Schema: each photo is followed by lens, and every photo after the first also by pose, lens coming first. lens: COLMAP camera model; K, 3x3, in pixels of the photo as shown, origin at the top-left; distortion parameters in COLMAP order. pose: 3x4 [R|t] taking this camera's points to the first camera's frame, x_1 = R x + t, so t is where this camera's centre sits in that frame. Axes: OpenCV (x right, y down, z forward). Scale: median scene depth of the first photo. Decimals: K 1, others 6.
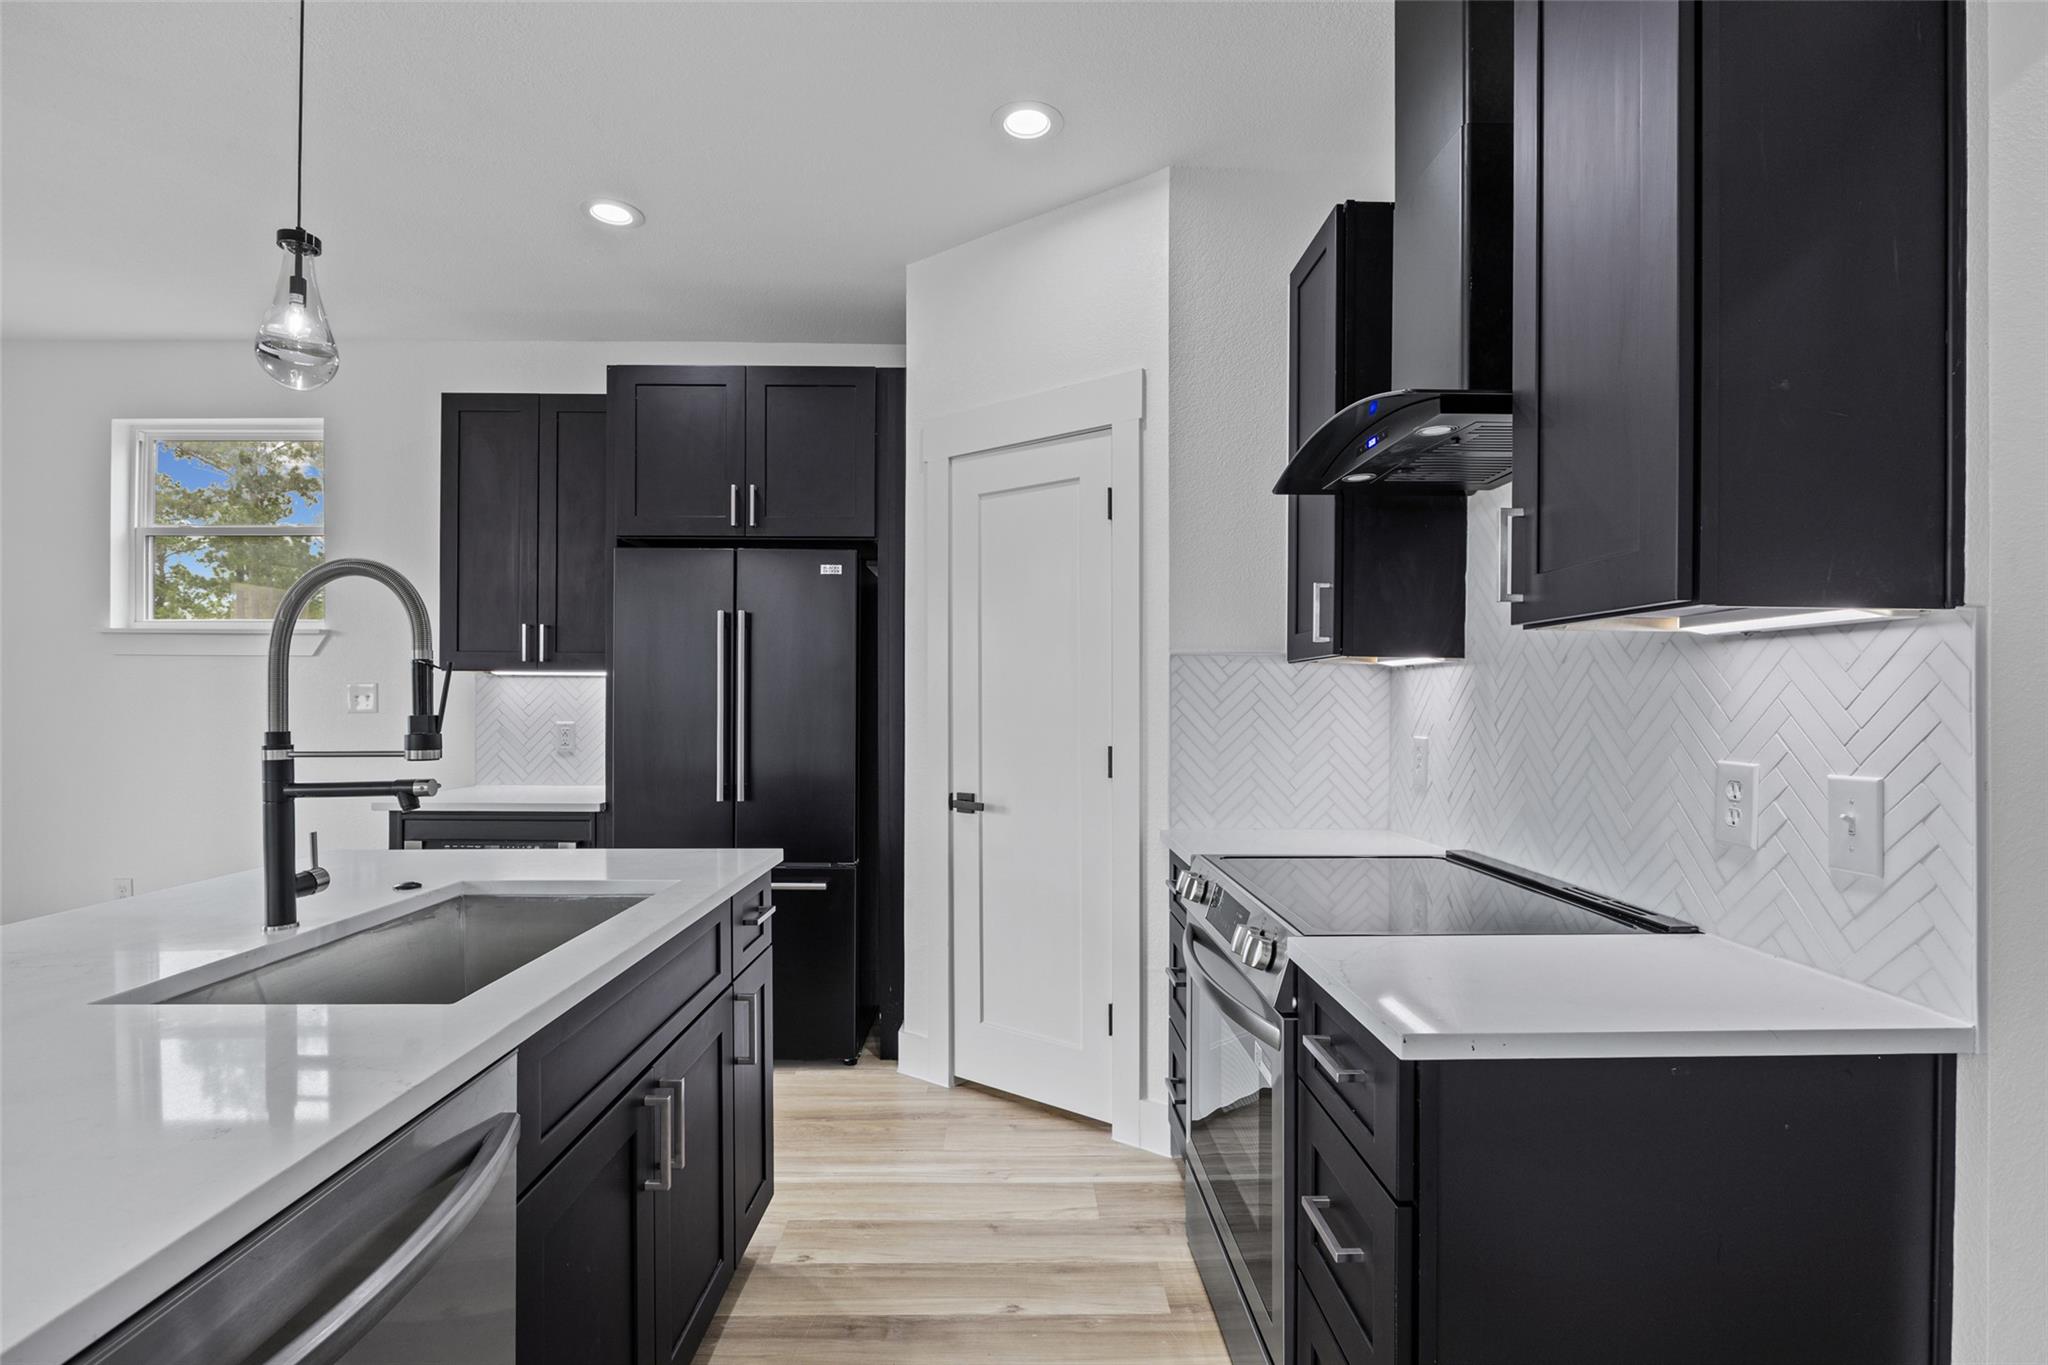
lens RADIAL K [[969.0, 0, 1018.8], [0, 969.0, 691.7], [0, 0, 1]] dist [-0.011622, 0.000269]
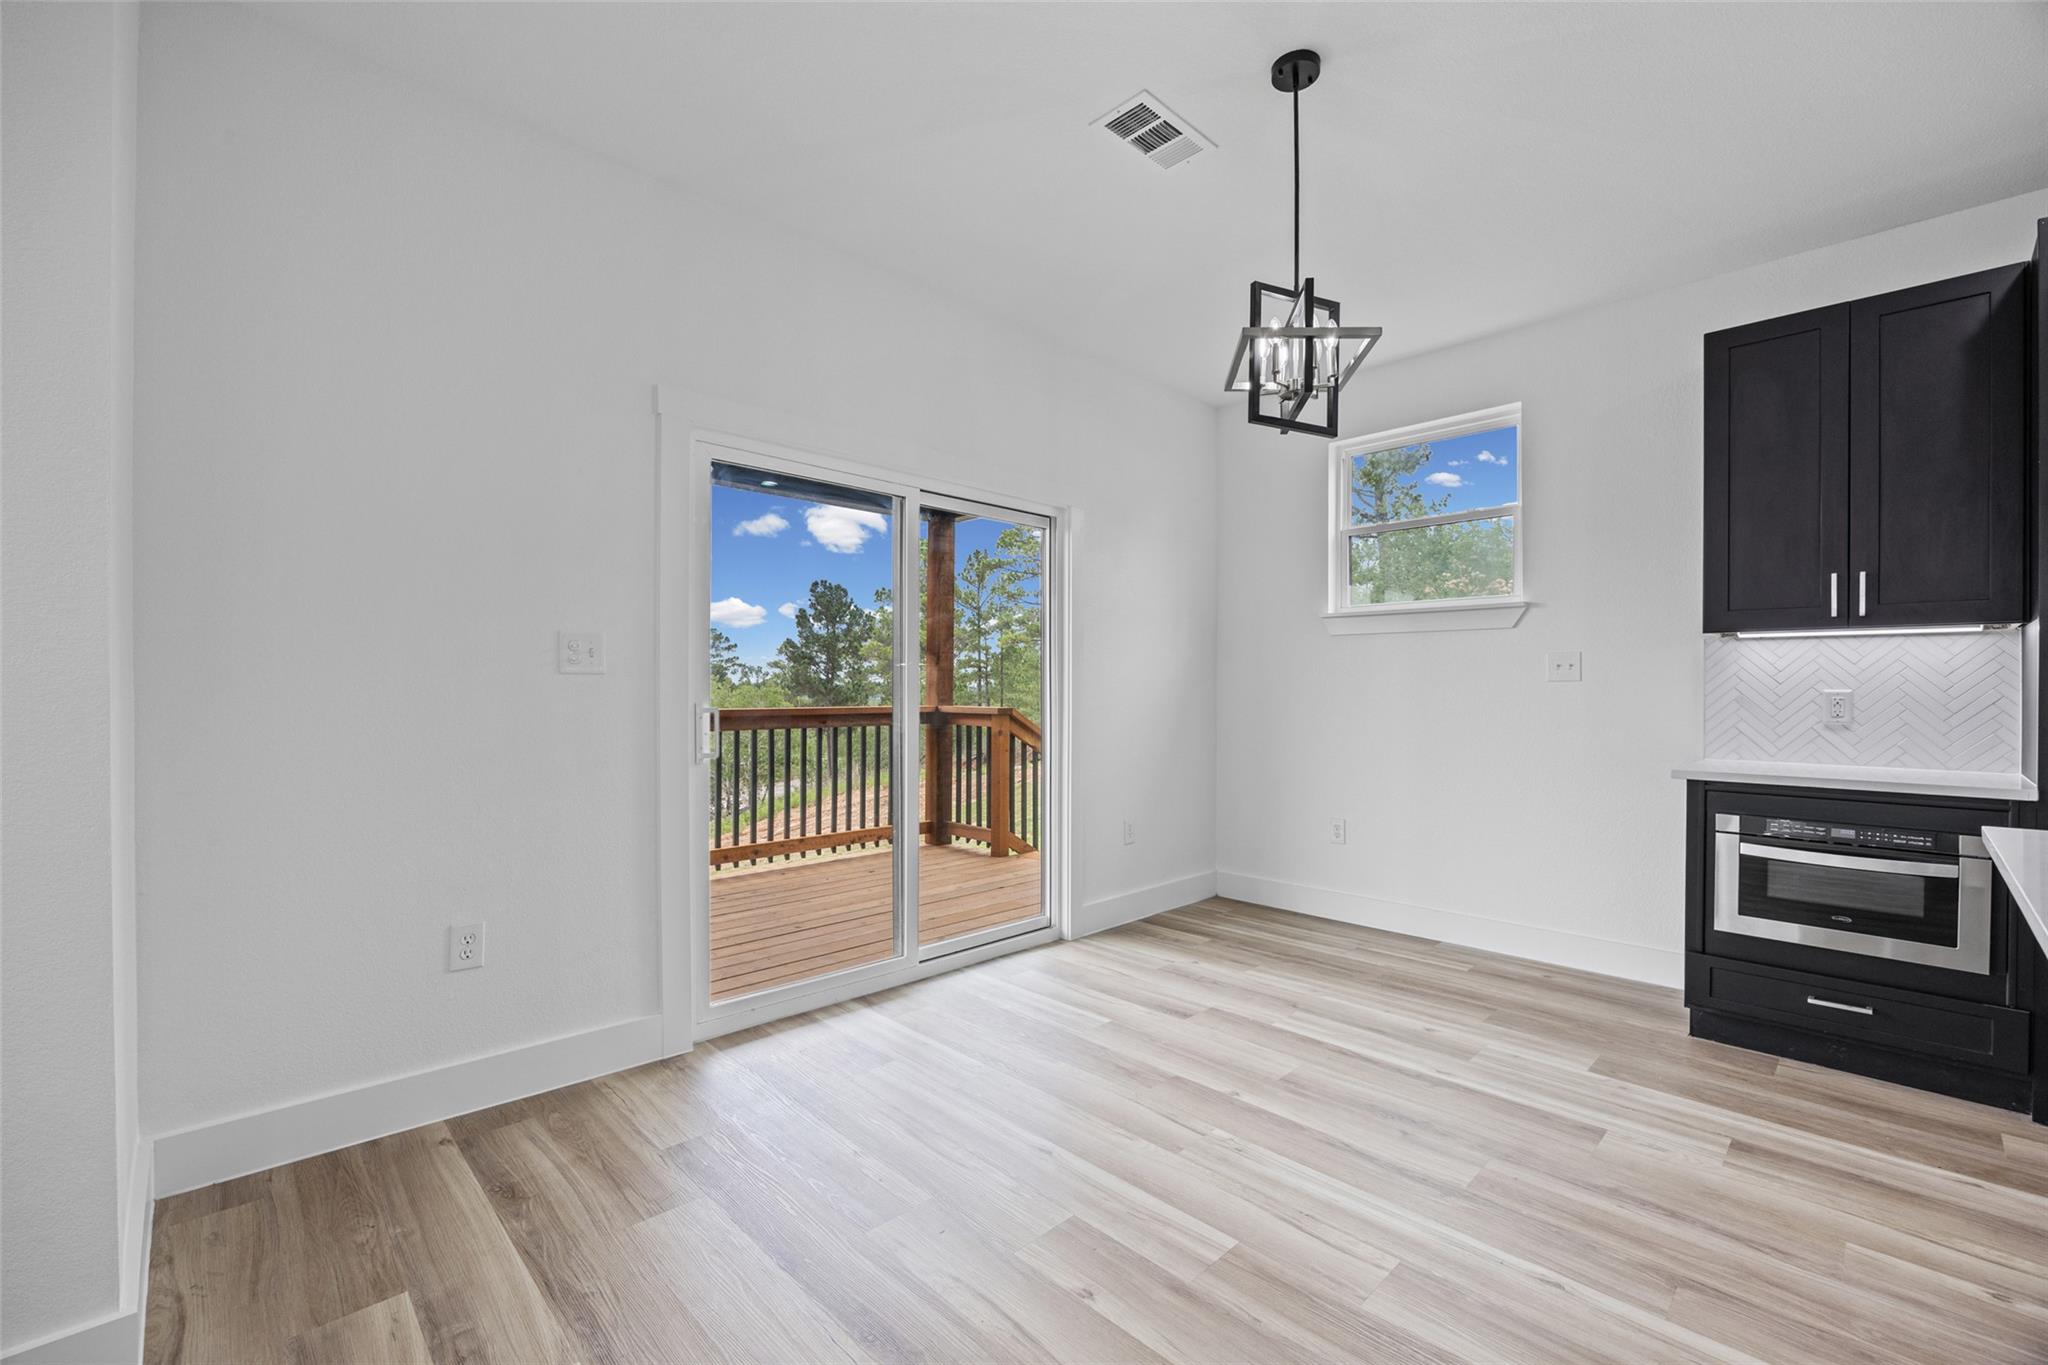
lens RADIAL K [[856.4, 0, 1031.7], [0, 856.4, 698.7], [0, 0, 1]] dist [-0.002776, -0.000382]
pose [[0.692551, 0.007990, -0.721325, -0.755388], [0.003231, 0.999894, 0.014177, 0.046083], [0.721362, -0.012148, 0.692452, -0.073230]]
